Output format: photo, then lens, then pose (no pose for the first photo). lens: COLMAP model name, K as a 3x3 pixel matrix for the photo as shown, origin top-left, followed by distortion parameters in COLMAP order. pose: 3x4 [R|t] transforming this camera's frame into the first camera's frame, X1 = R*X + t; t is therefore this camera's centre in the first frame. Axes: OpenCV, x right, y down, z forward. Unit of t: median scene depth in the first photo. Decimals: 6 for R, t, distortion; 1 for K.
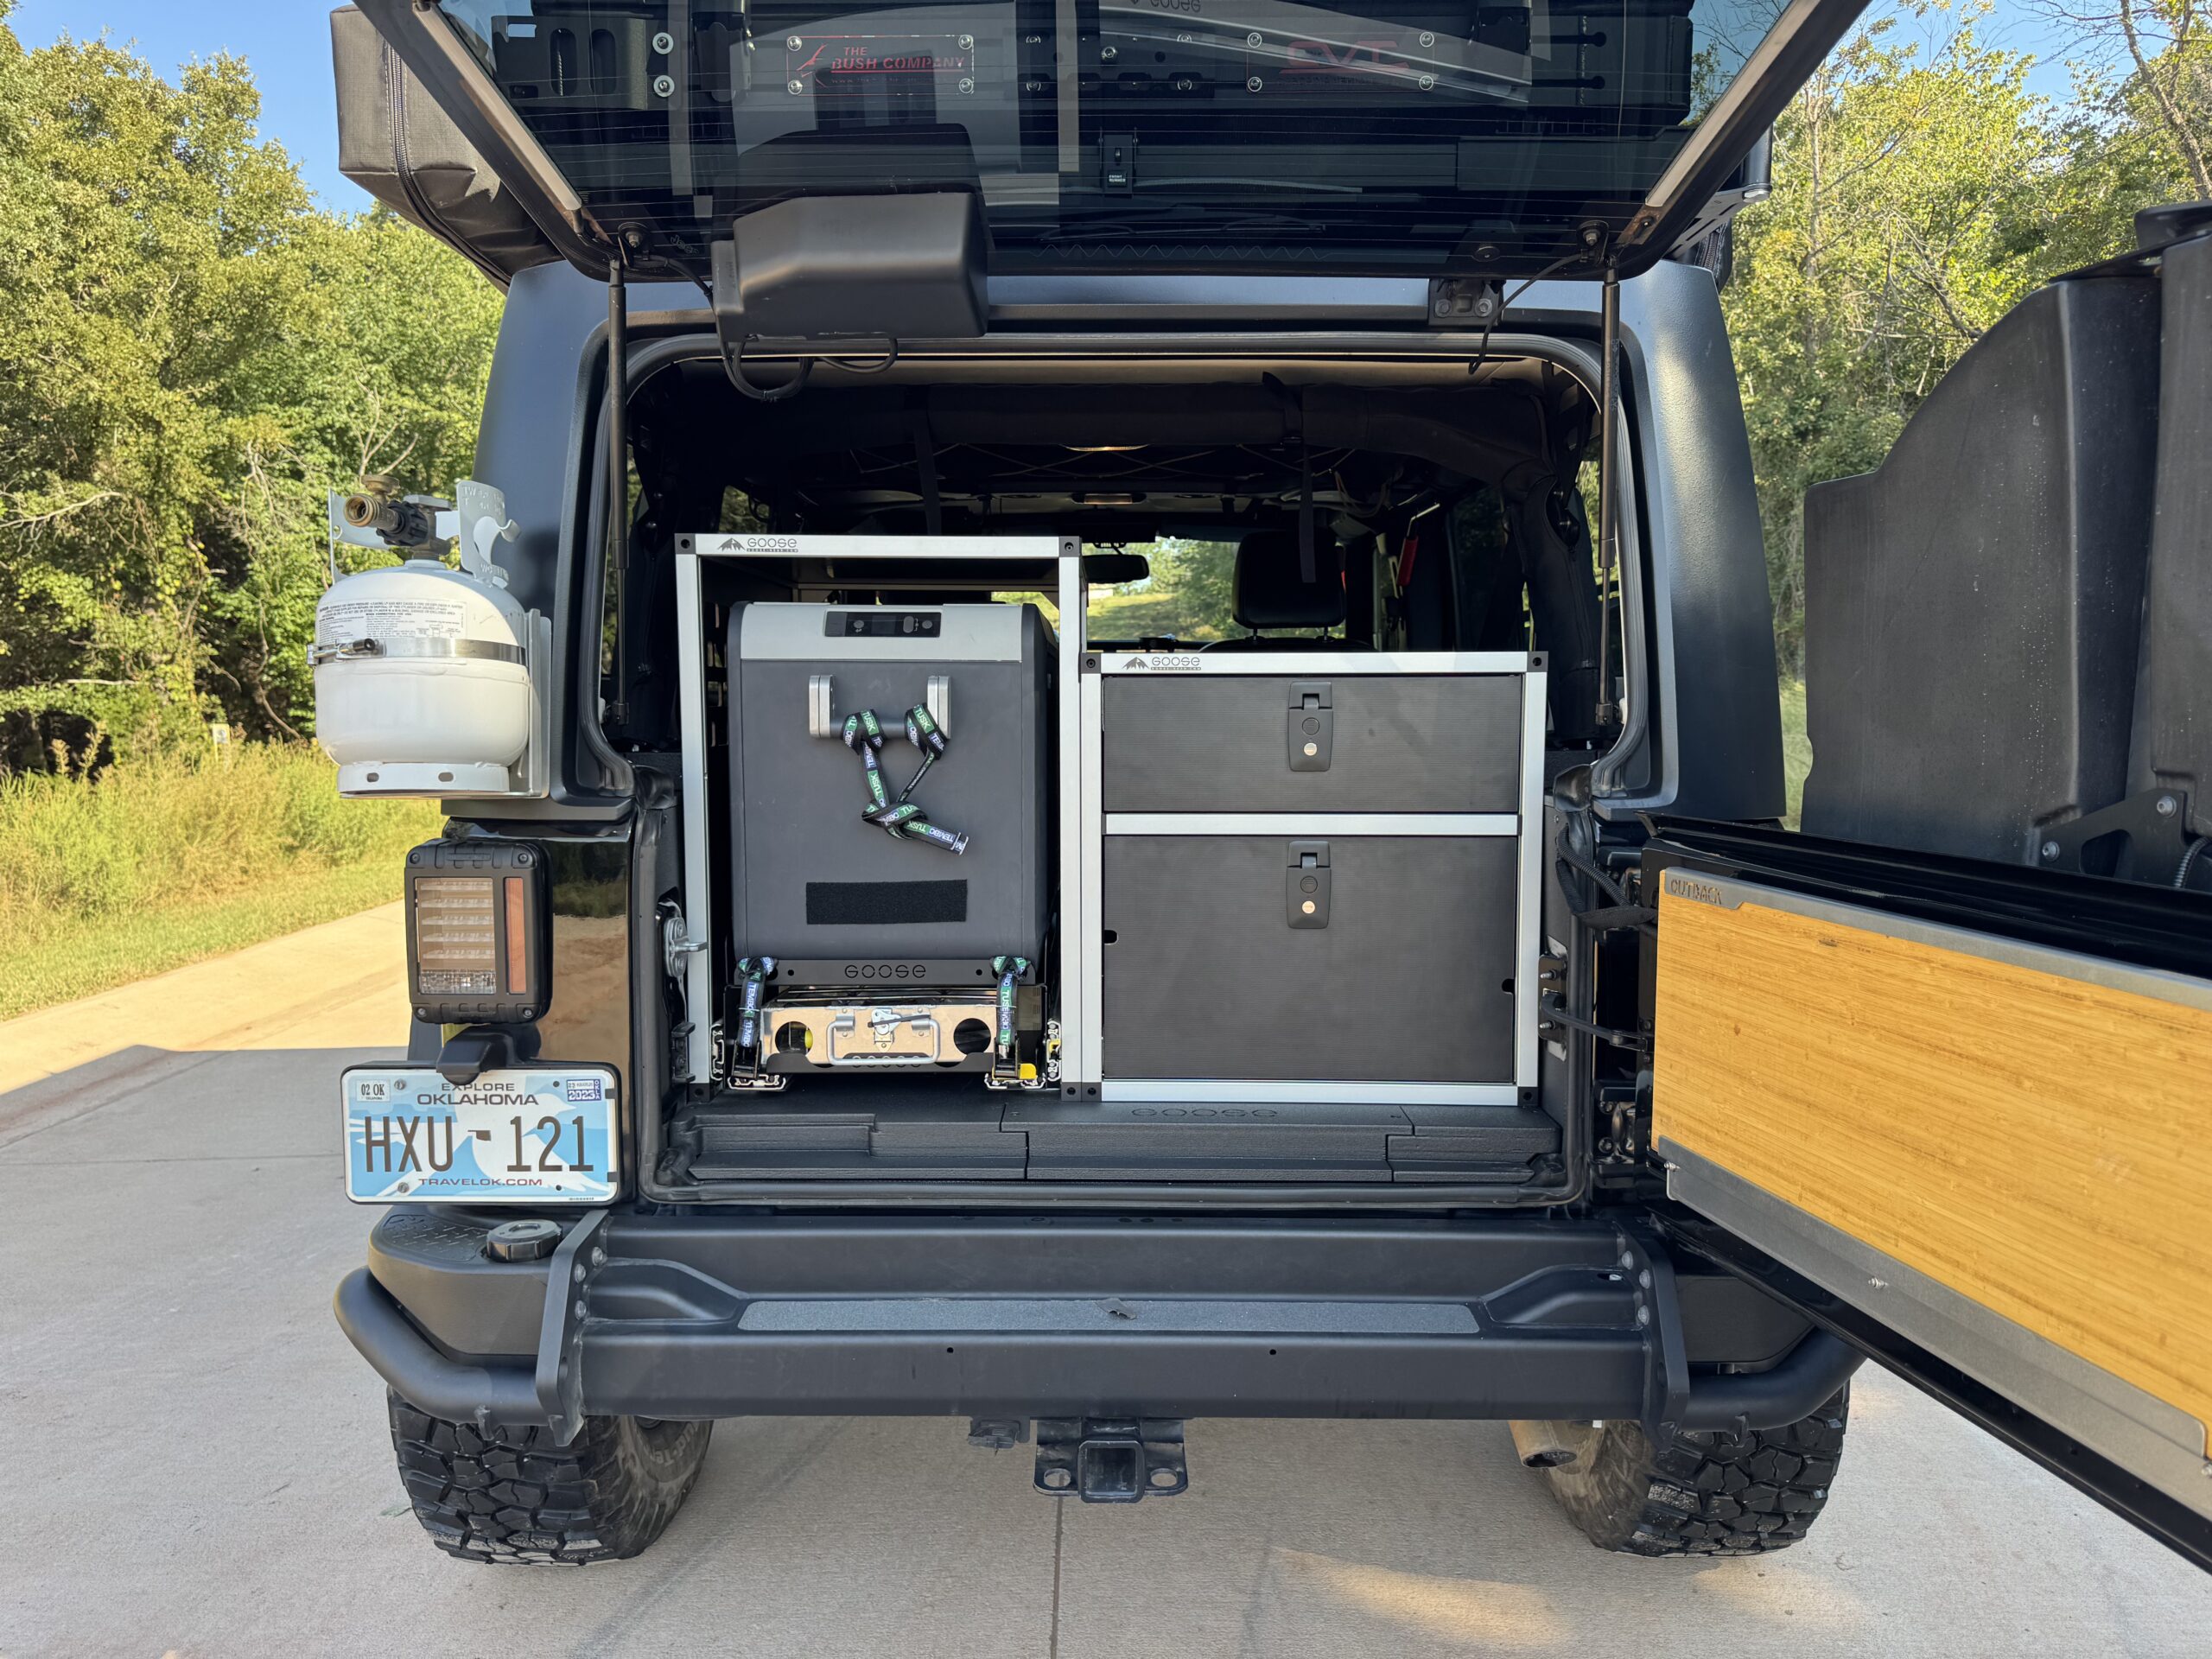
lens RADIAL K [[1575.1, 0, 1082.1], [0, 1575.1, 826.9], [0, 0, 1]] dist [0.019641, -0.023479]
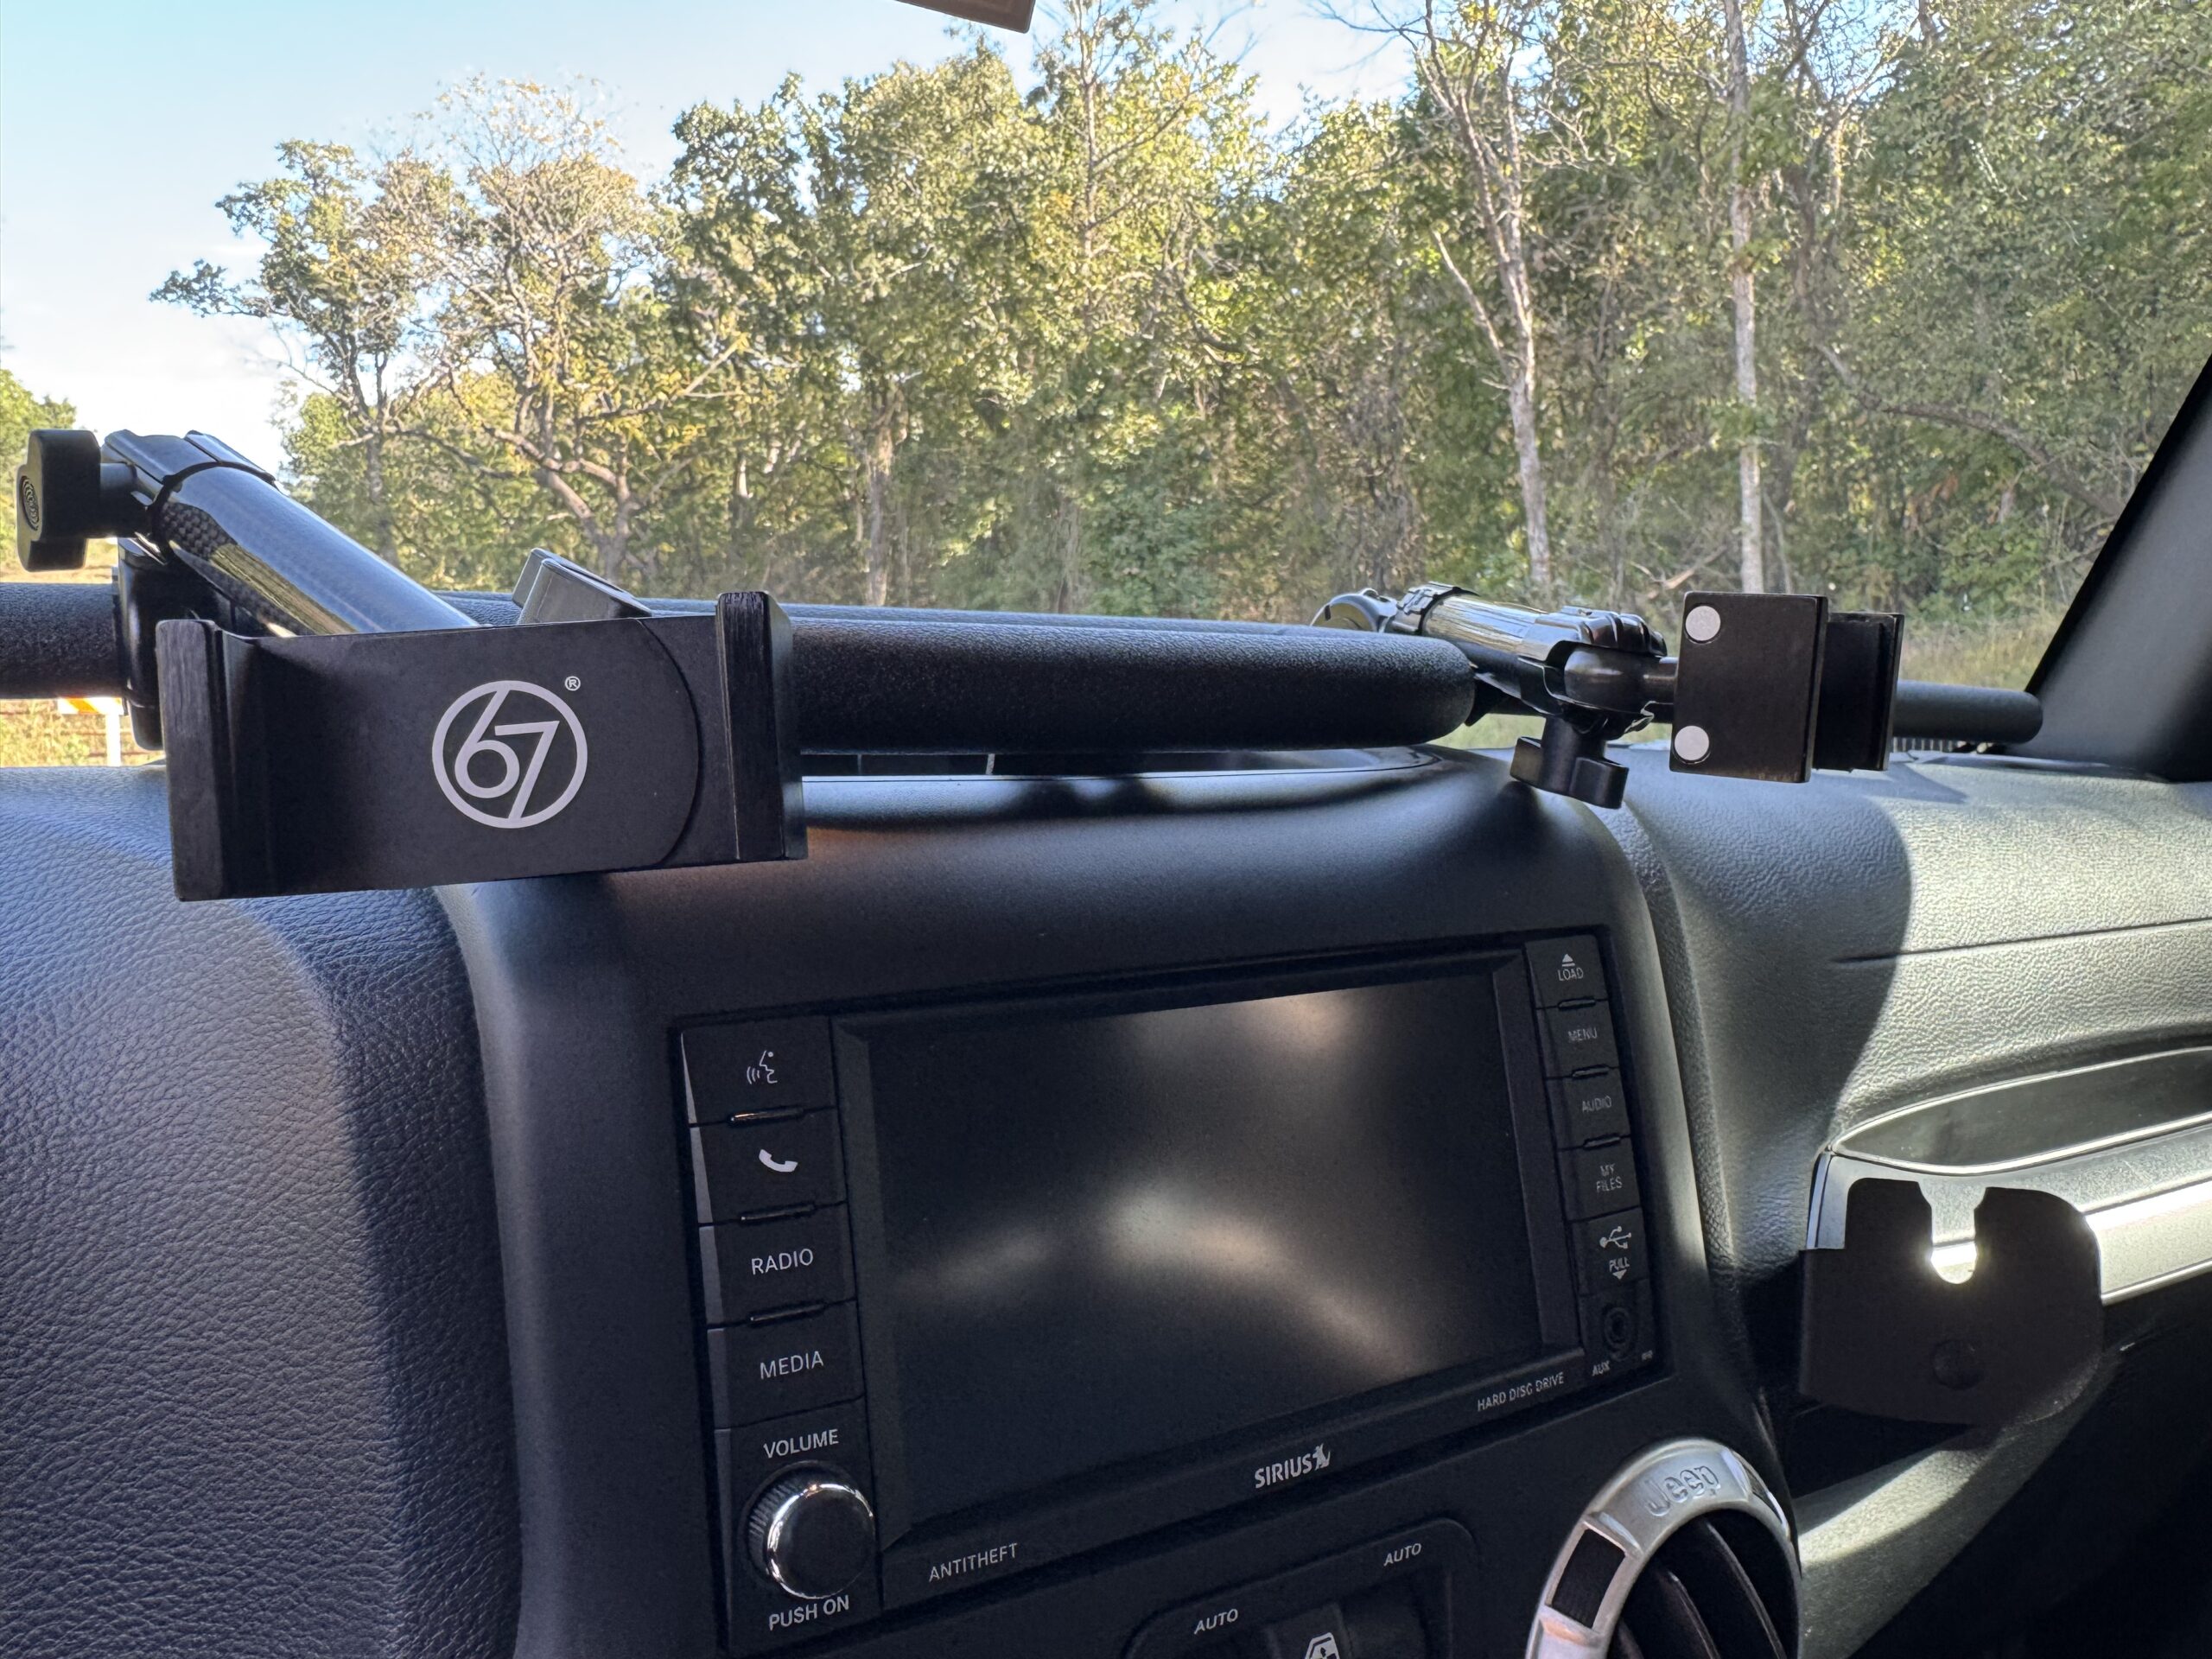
lens RADIAL K [[1575.1, 0, 1183.5], [0, 1575.1, 835.7], [0, 0, 1]] dist [0.019641, -0.023479]
pose [[0.839266, -0.024188, 0.543182, -0.059969], [0.016318, 0.999681, 0.019303, -0.168297], [-0.543476, -0.007336, 0.839393, 1.613496]]
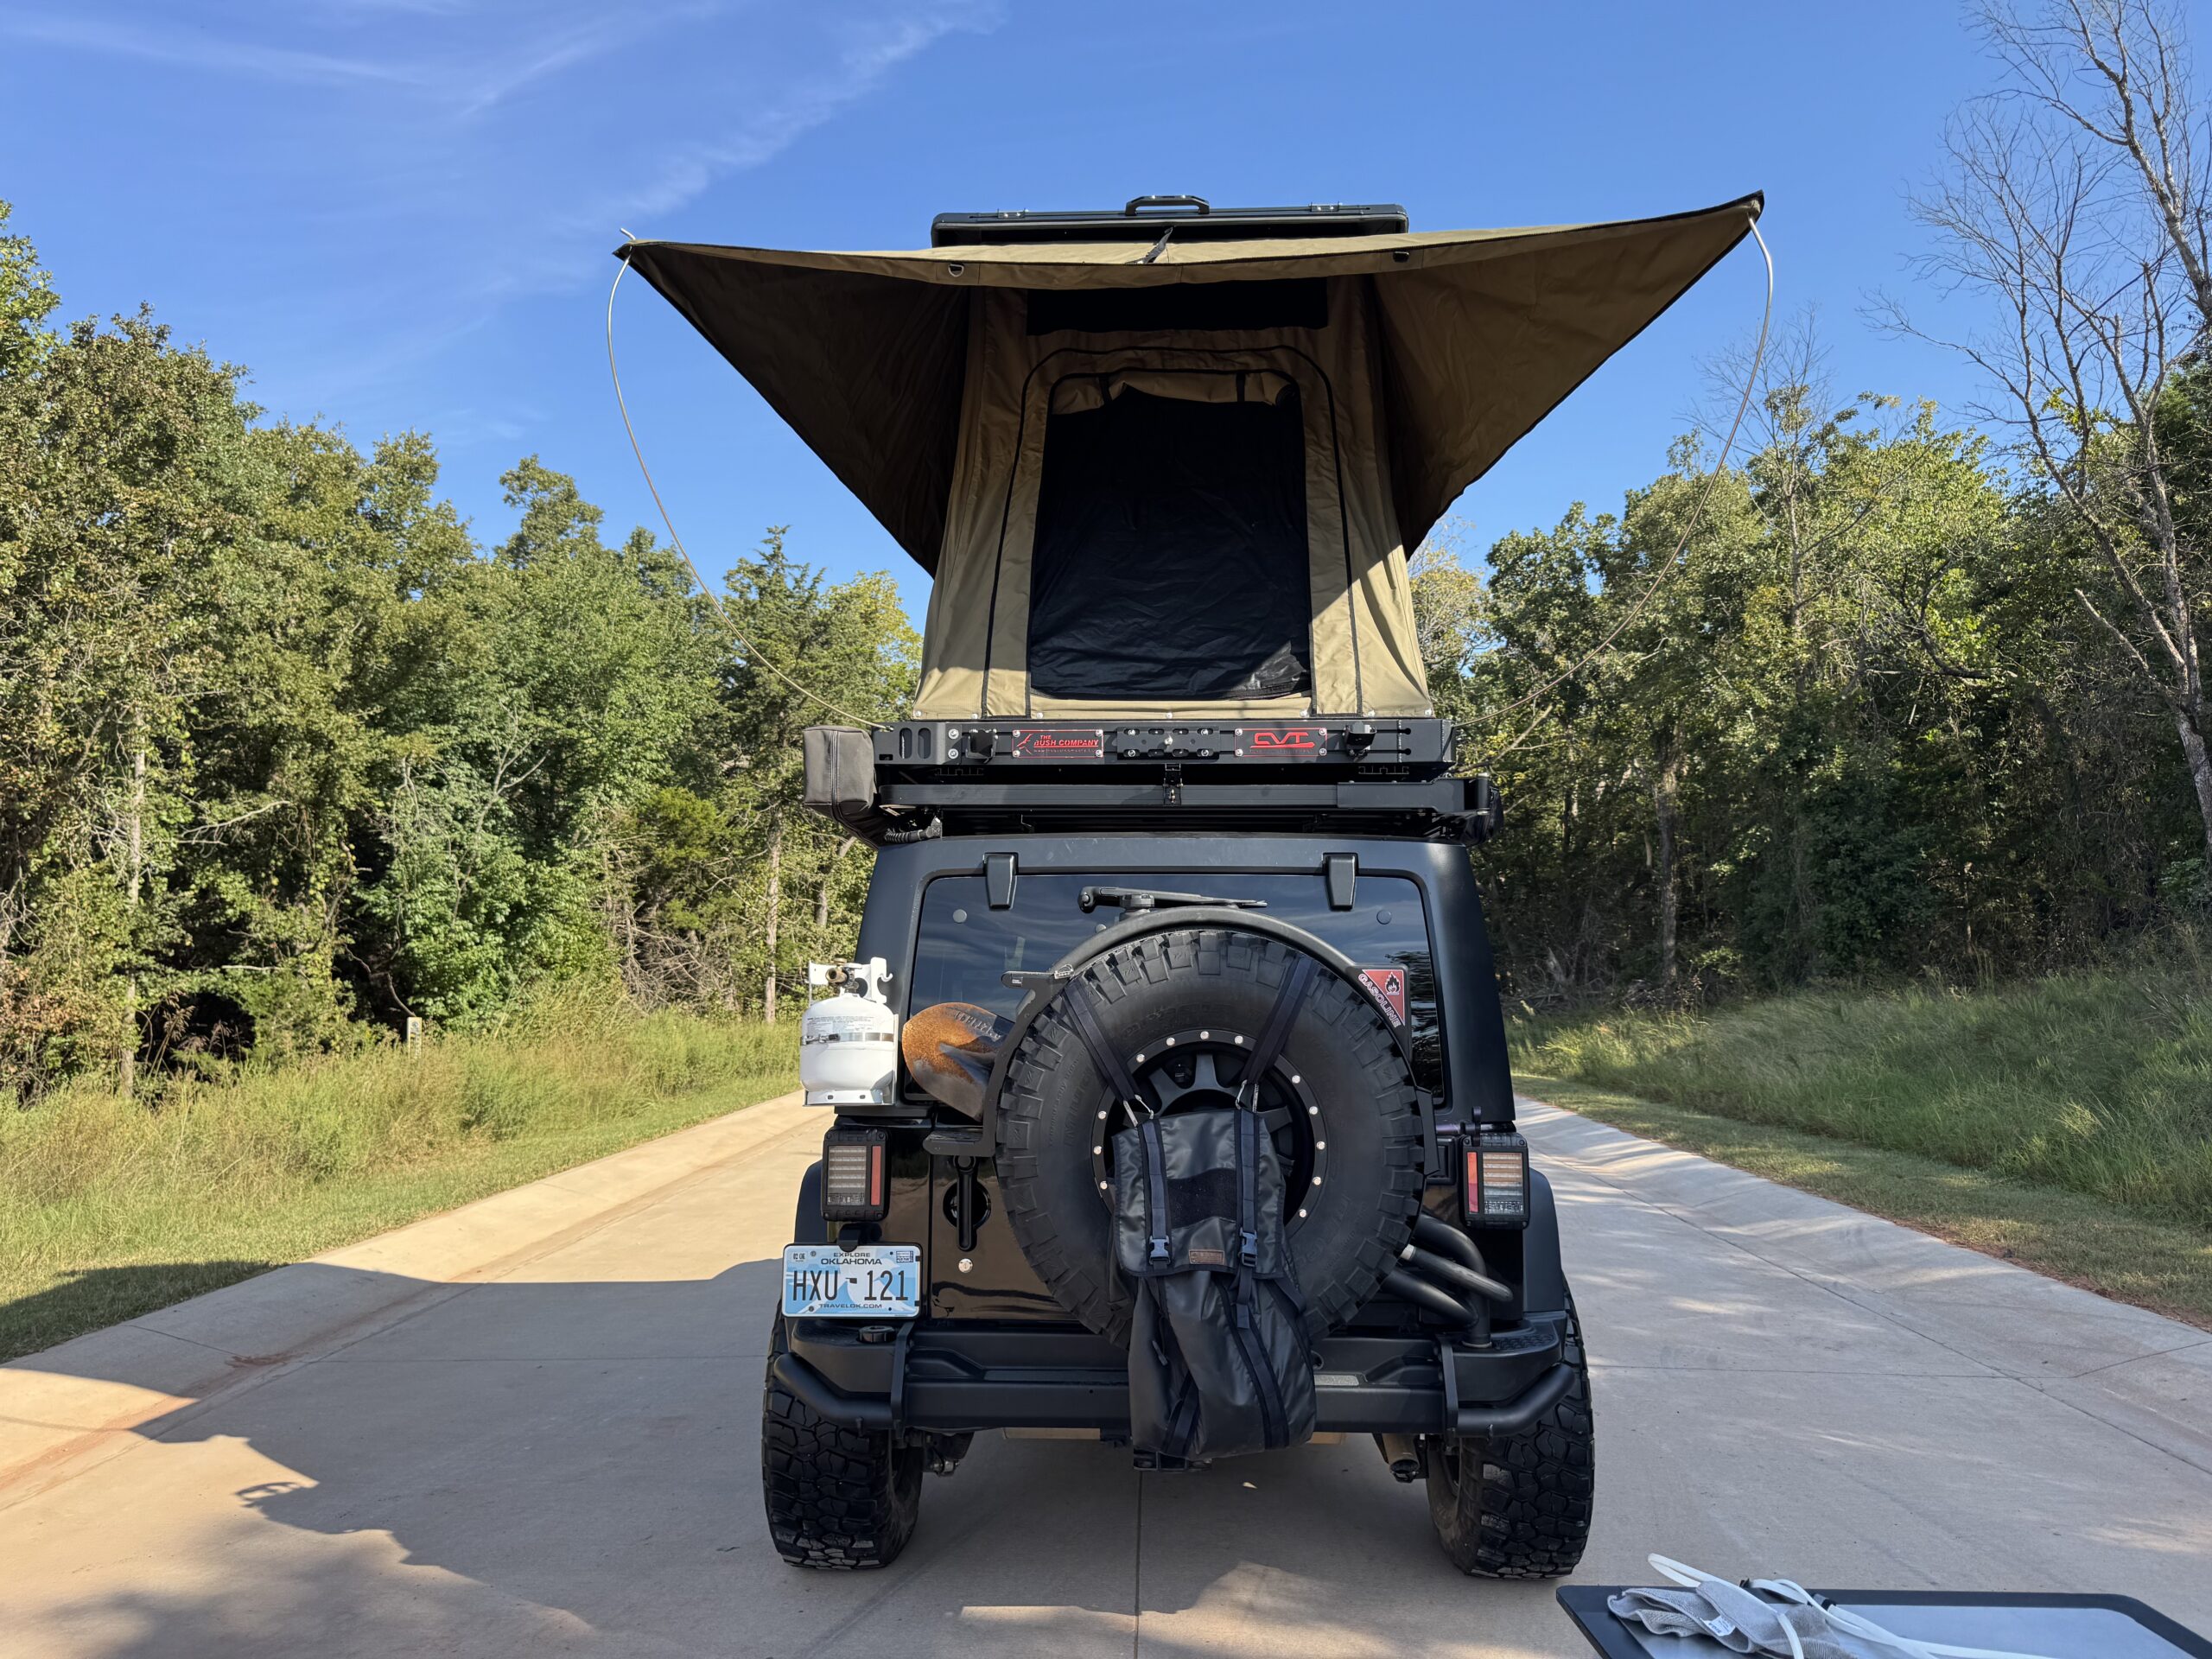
lens RADIAL K [[1575.1, 0, 1094.5], [0, 1575.1, 820.8], [0, 0, 1]] dist [0.019641, -0.023479]
pose [[0.999554, 0.010523, -0.027962, -0.023551], [-0.015440, 0.983193, -0.181916, -0.009921], [0.025578, 0.182267, 0.982916, -0.780727]]
